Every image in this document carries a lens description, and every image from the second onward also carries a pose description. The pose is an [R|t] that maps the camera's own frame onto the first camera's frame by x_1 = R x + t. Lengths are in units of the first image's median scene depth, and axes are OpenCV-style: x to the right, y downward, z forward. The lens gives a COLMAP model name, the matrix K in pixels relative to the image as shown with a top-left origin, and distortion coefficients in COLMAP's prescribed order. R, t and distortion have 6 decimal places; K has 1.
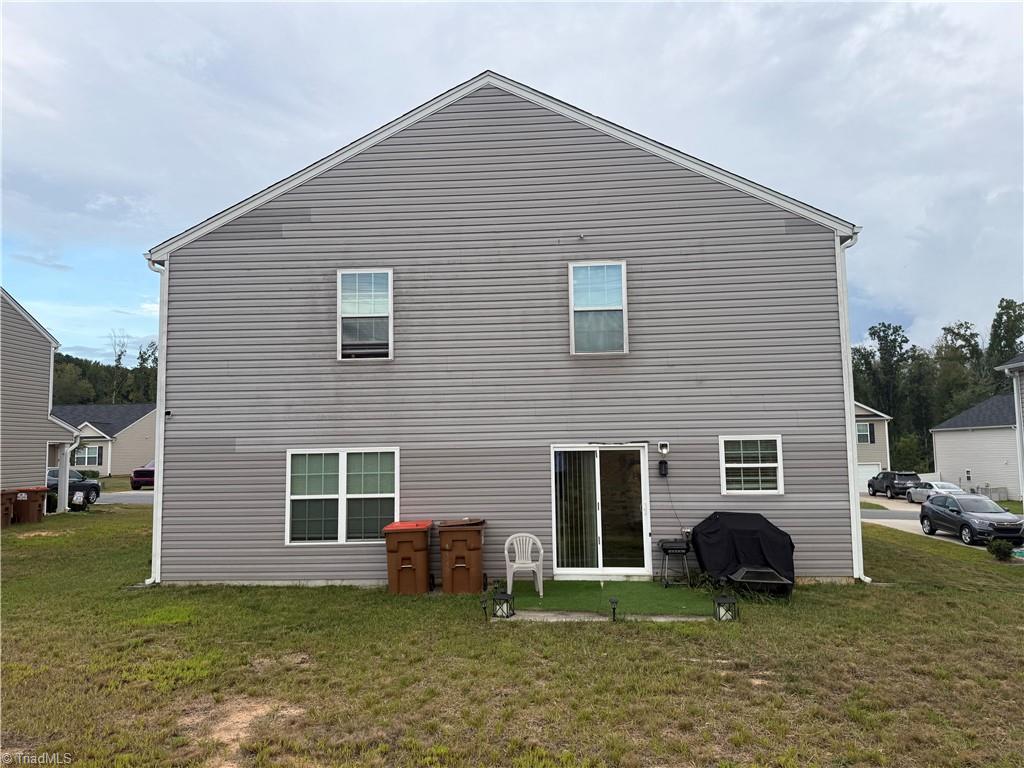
lens RADIAL K [[718.8, 0, 513.0], [0, 718.8, 388.9], [0, 0, 1]] dist [0.070566, -0.098494]
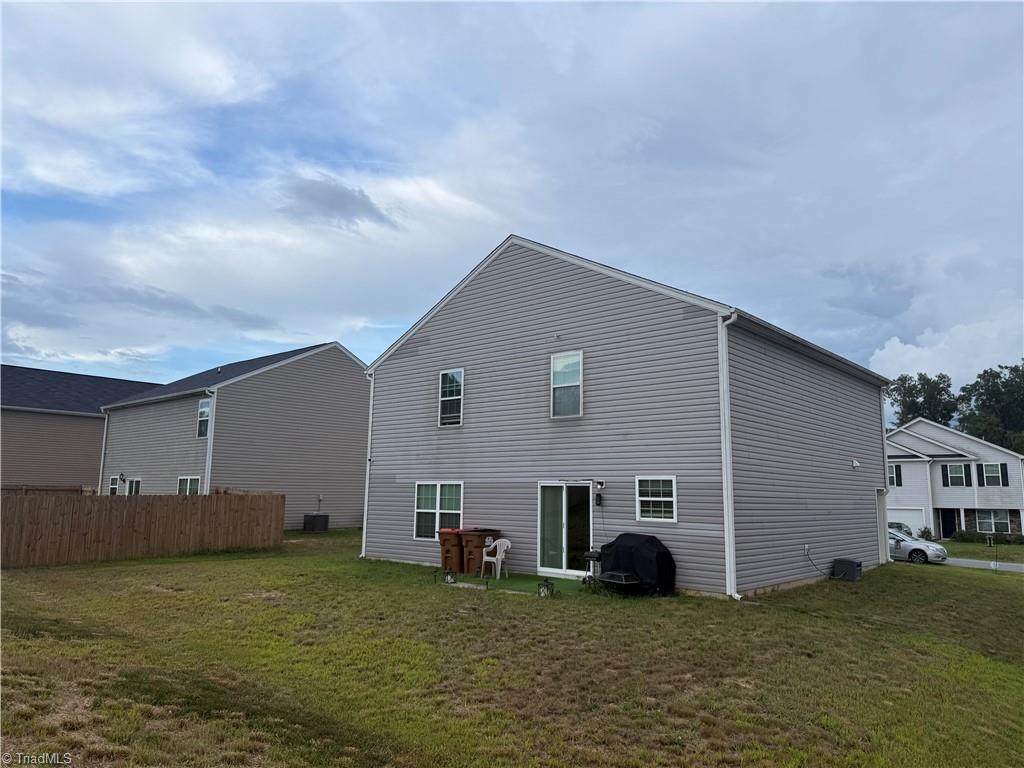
lens RADIAL K [[718.8, 0, 506.6], [0, 718.8, 380.1], [0, 0, 1]] dist [0.070566, -0.098494]
pose [[0.789457, -0.069914, -0.609811, 0.910783], [0.022943, 0.996159, -0.084506, -0.004291], [0.613377, 0.052723, 0.788029, -0.200433]]
